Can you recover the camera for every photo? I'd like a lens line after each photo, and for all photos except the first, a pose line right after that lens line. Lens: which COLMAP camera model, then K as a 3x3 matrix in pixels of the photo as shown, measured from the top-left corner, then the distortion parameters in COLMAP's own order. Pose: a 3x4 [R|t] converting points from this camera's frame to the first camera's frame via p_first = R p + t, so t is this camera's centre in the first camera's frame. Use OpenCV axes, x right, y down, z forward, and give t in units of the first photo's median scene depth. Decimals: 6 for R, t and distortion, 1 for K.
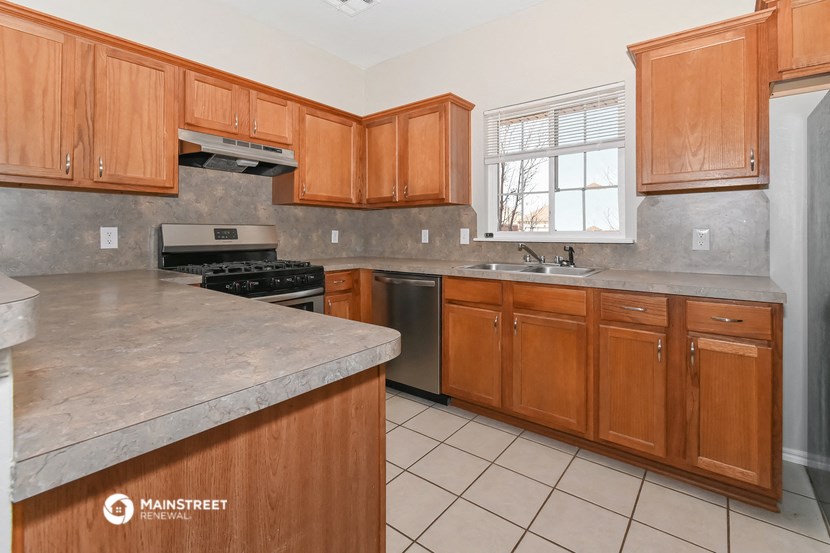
lens RADIAL K [[384.7, 0, 420.7], [0, 384.7, 230.9], [0, 0, 1]] dist [0.002706, 0.000208]
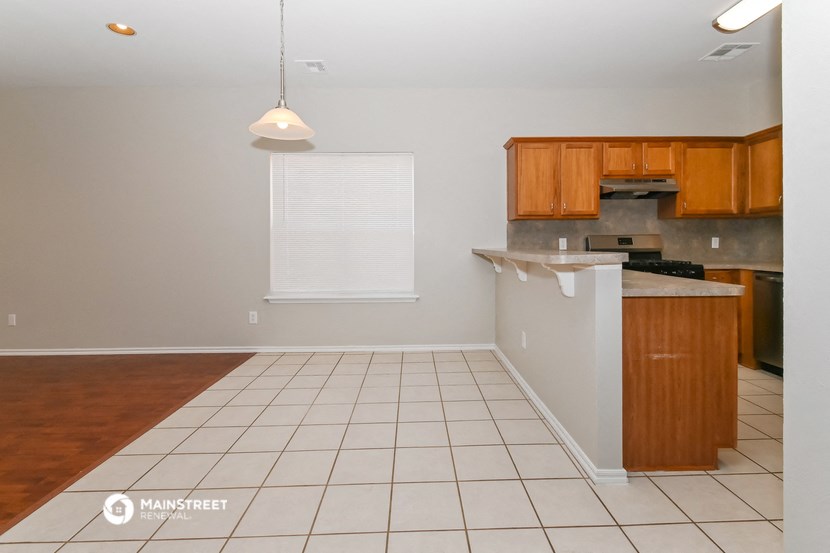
lens RADIAL K [[384.7, 0, 420.9], [0, 384.7, 248.7], [0, 0, 1]] dist [0.002706, 0.000208]
pose [[0.631054, 0.001737, -0.775737, 0.154242], [0.013769, 0.999815, 0.013440, 0.005973], [0.775616, -0.019163, 0.630914, -0.552415]]
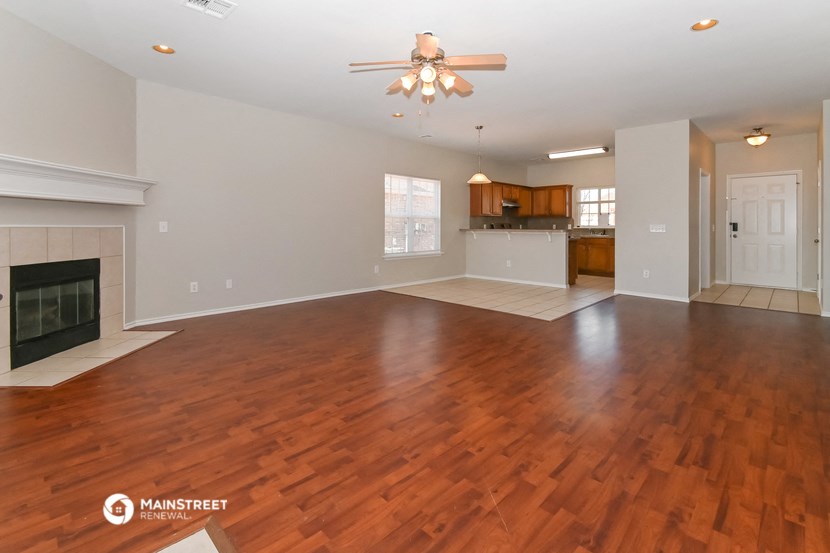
lens RADIAL K [[384.7, 0, 417.9], [0, 384.7, 229.5], [0, 0, 1]] dist [0.002706, 0.000208]
pose [[0.993155, 0.005033, -0.116693, -0.827399], [-0.002802, 0.999810, 0.019278, -0.023874], [0.116768, -0.018819, 0.992981, -2.512163]]
